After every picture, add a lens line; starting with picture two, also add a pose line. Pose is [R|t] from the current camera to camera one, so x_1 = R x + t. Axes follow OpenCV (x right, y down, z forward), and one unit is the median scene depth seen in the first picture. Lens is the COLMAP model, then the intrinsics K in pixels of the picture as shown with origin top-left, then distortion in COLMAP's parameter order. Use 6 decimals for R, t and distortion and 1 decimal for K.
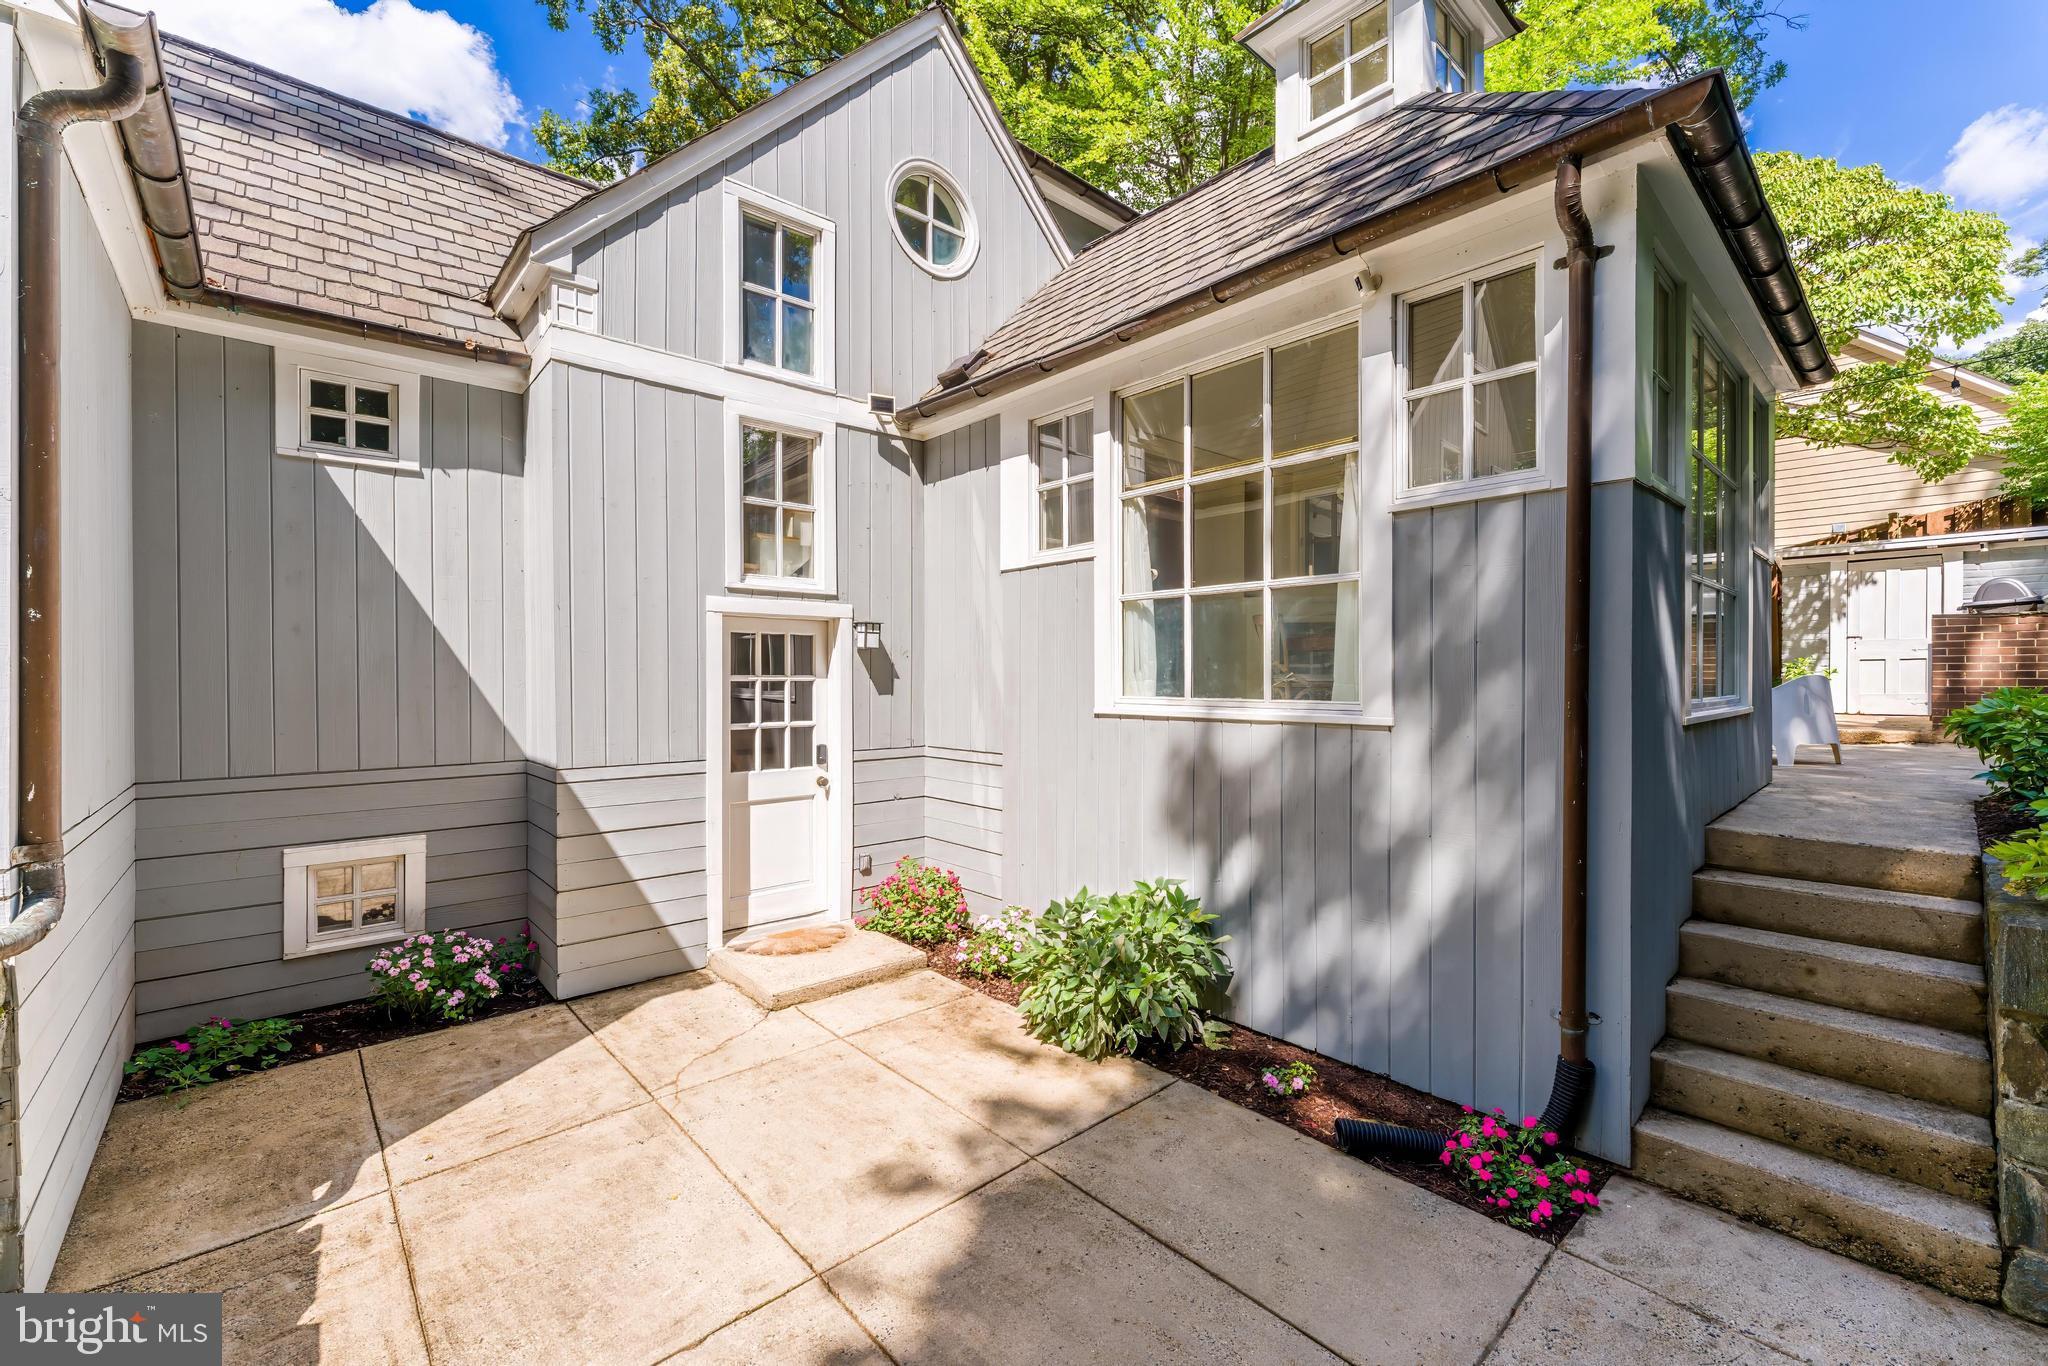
lens RADIAL K [[832.1, 0, 1042.3], [0, 832.1, 674.0], [0, 0, 1]] dist [0.003620, -0.000906]
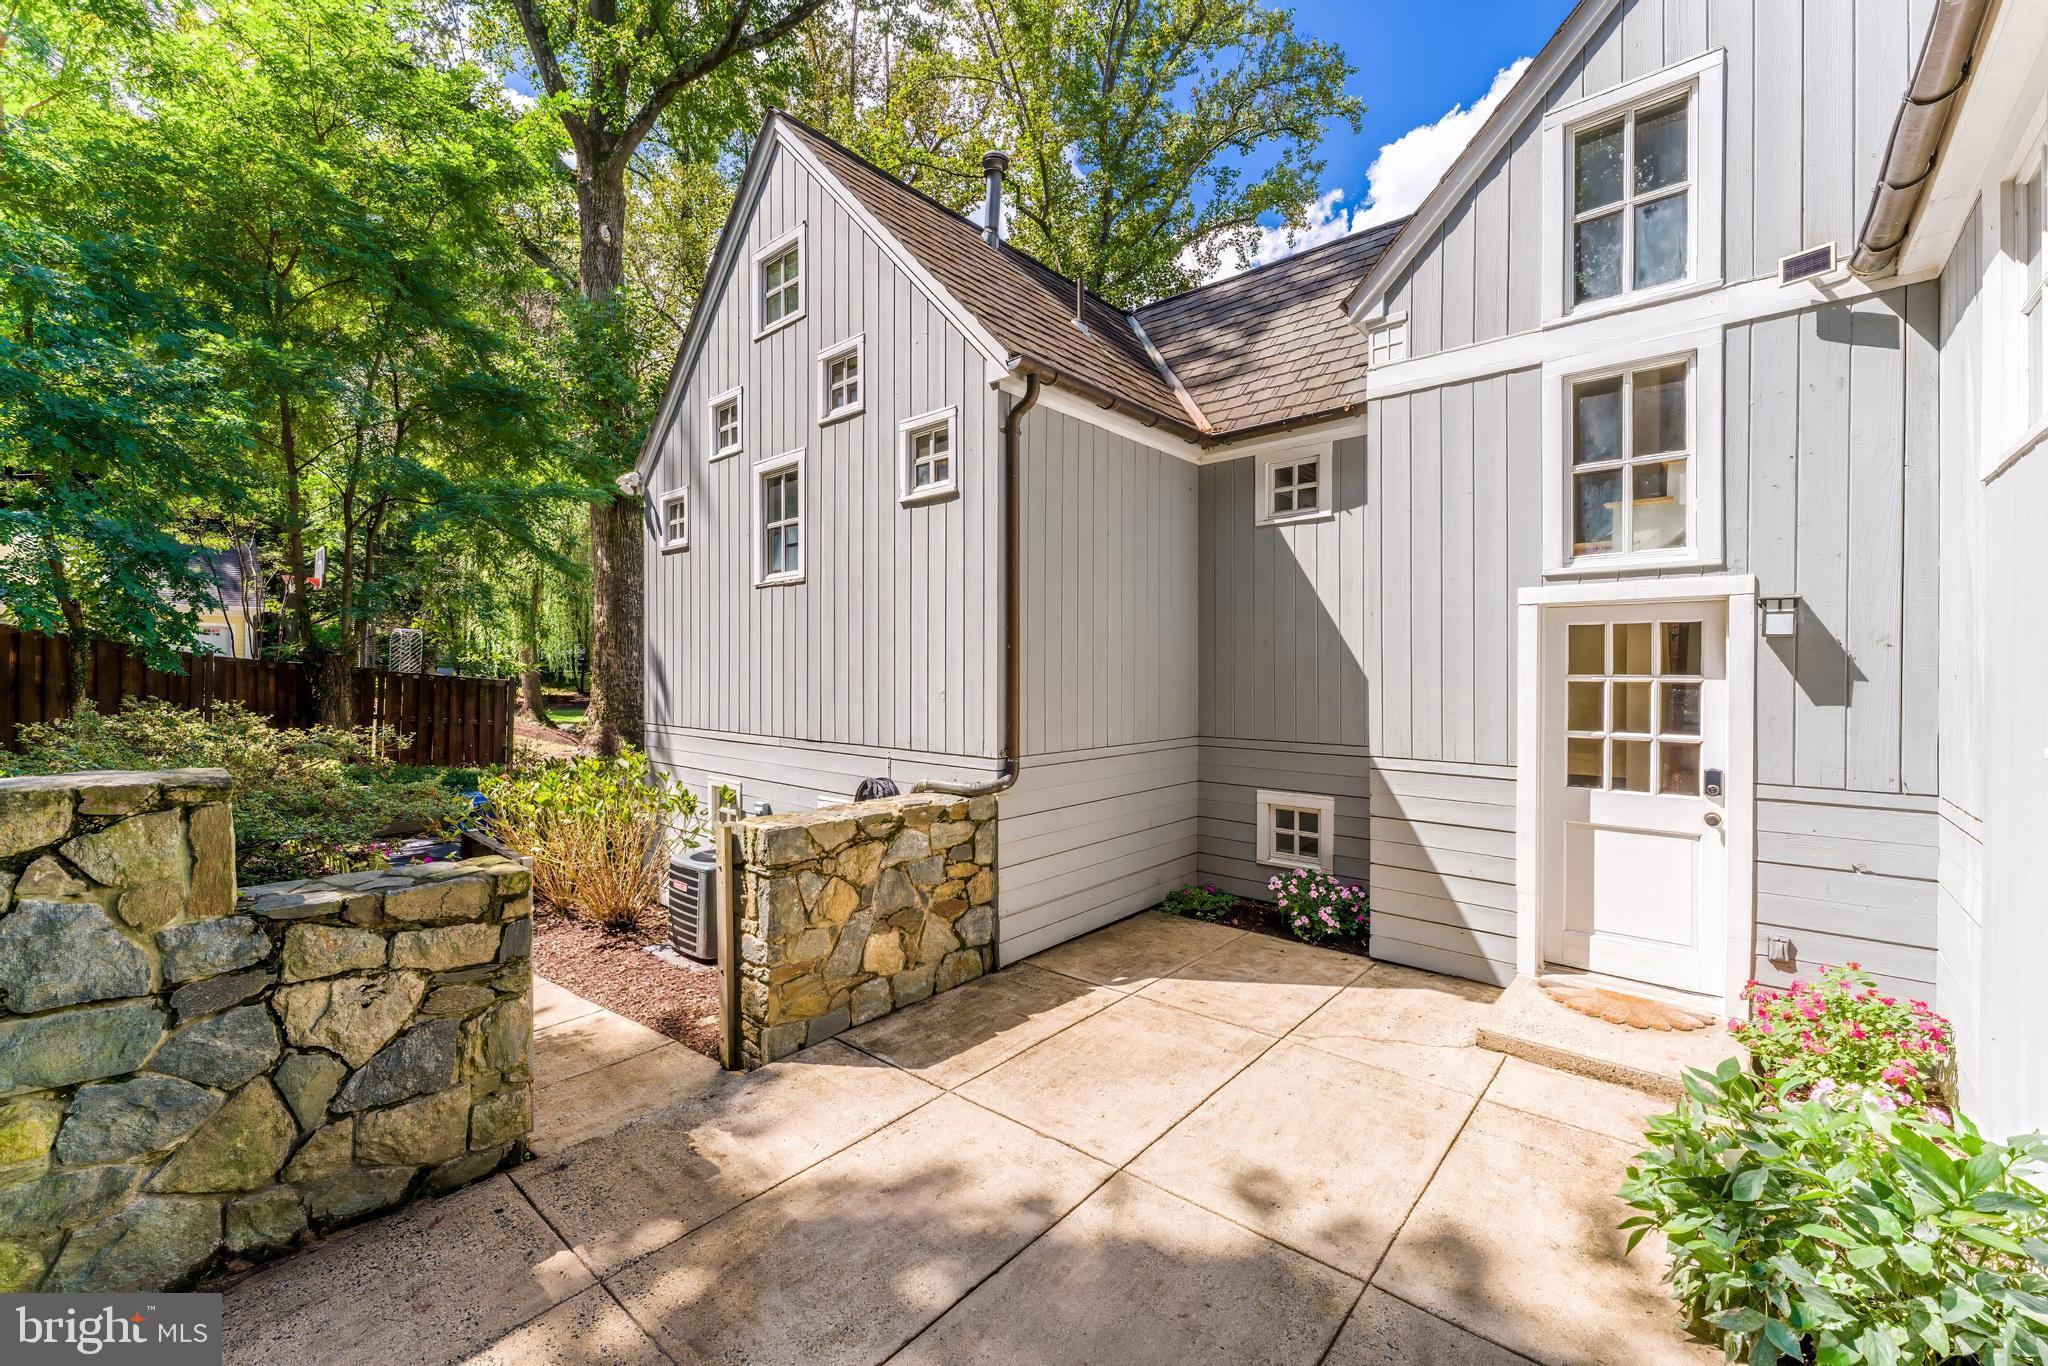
lens RADIAL K [[832.1, 0, 1034.3], [0, 832.1, 673.6], [0, 0, 1]] dist [0.003620, -0.000906]
pose [[0.117580, 0.004108, -0.993055, 0.438787], [0.000900, 0.999991, 0.004243, -0.003900], [0.993063, -0.001393, 0.117575, 0.352209]]
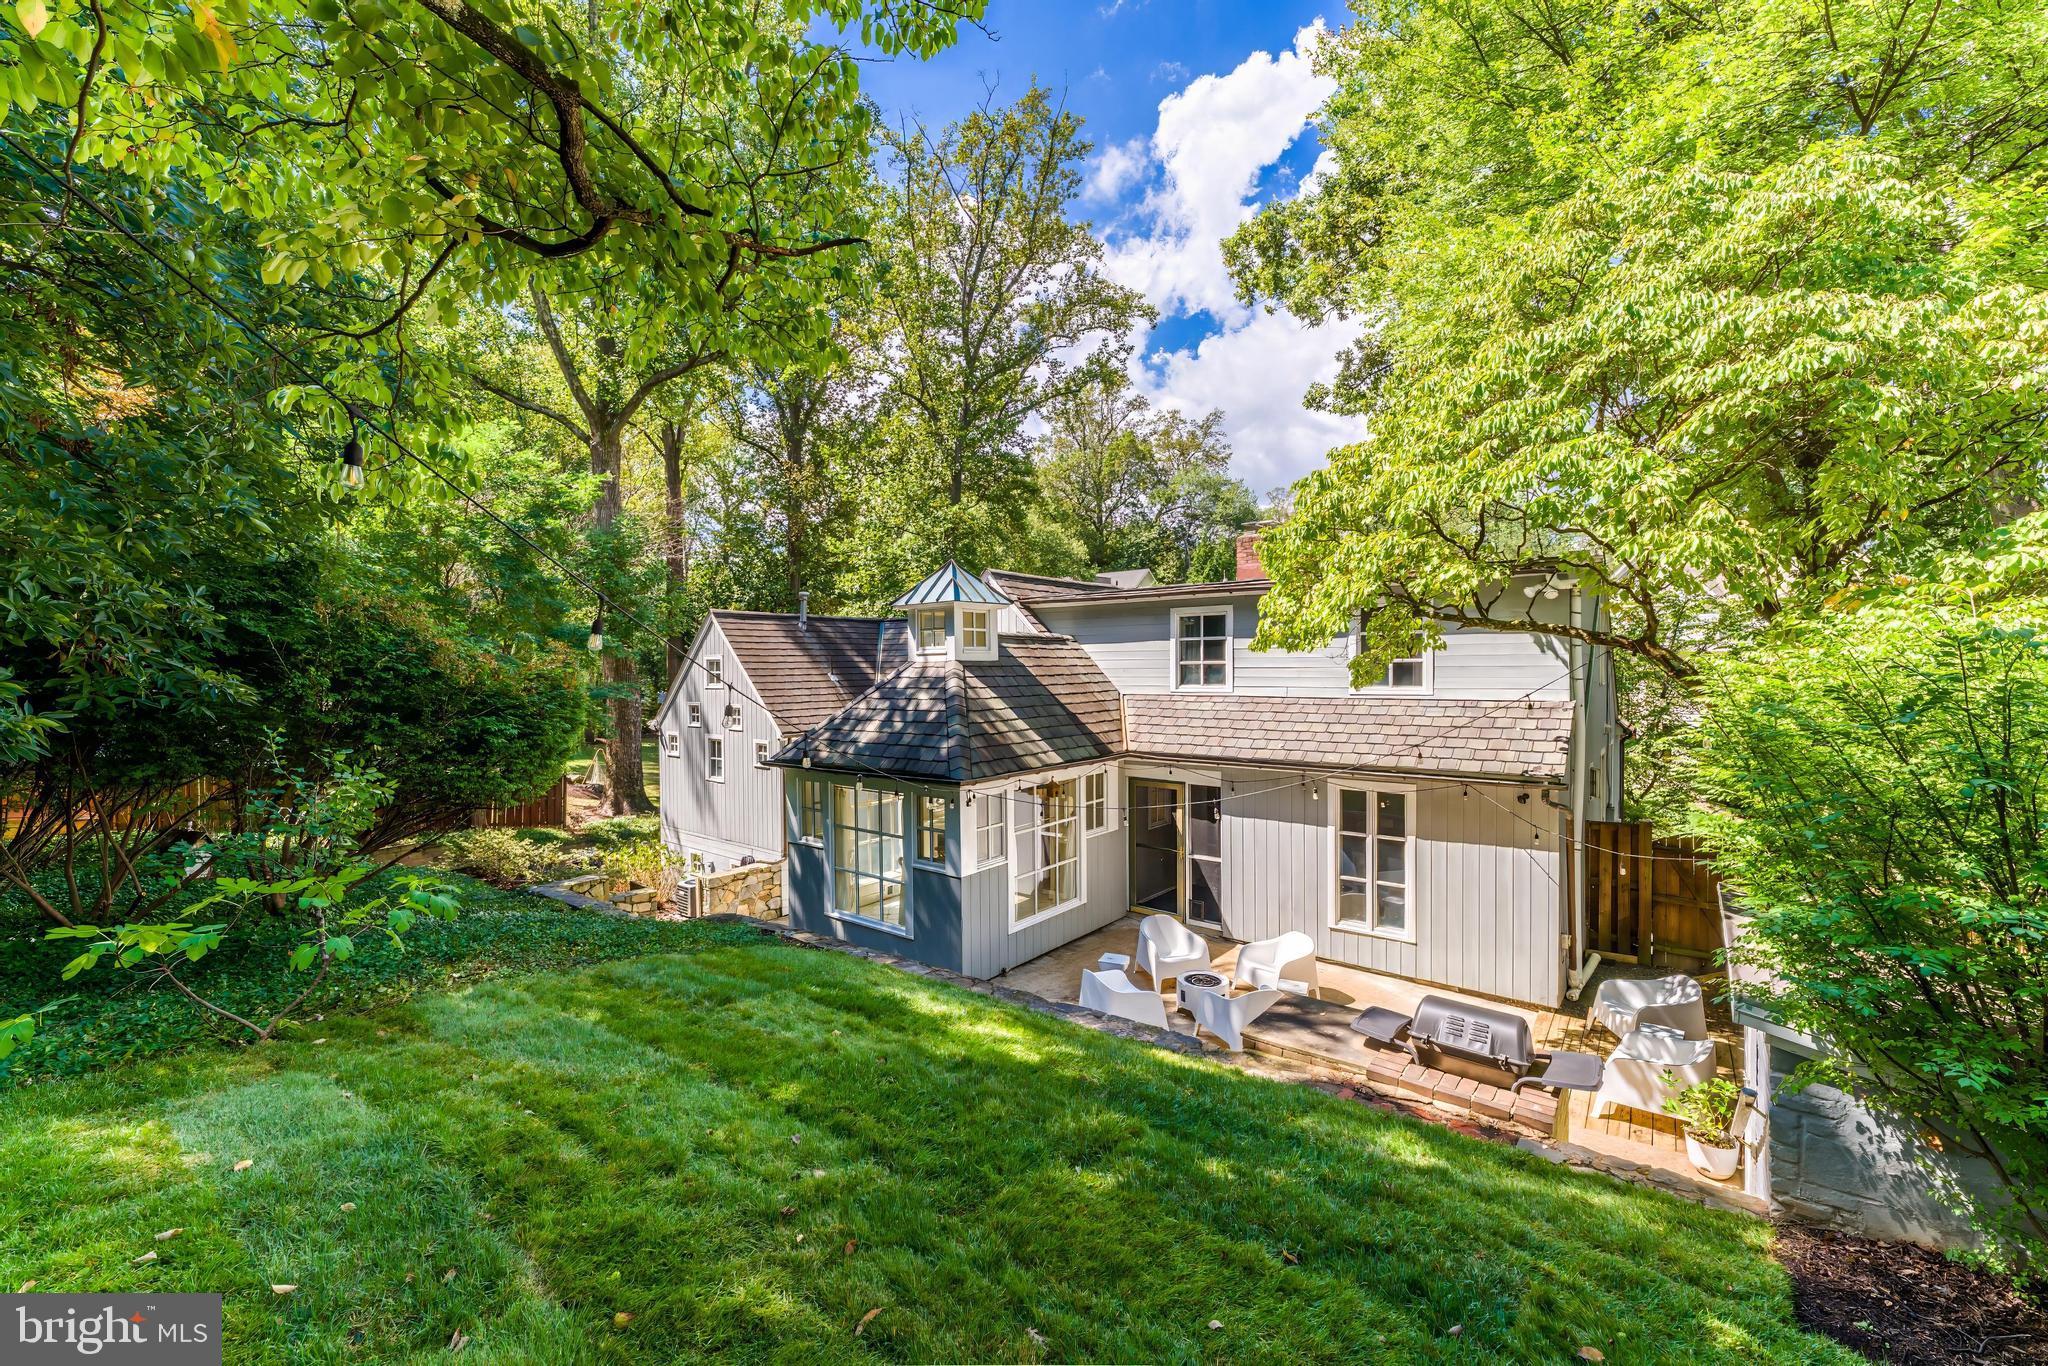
lens RADIAL K [[832.1, 0, 1029.1], [0, 832.1, 692.5], [0, 0, 1]] dist [0.003620, -0.000906]
pose [[0.159226, 0.029125, -0.986812, 2.824773], [0.005362, 0.999524, 0.030366, -0.625325], [0.987228, -0.010127, 0.158994, 0.875544]]
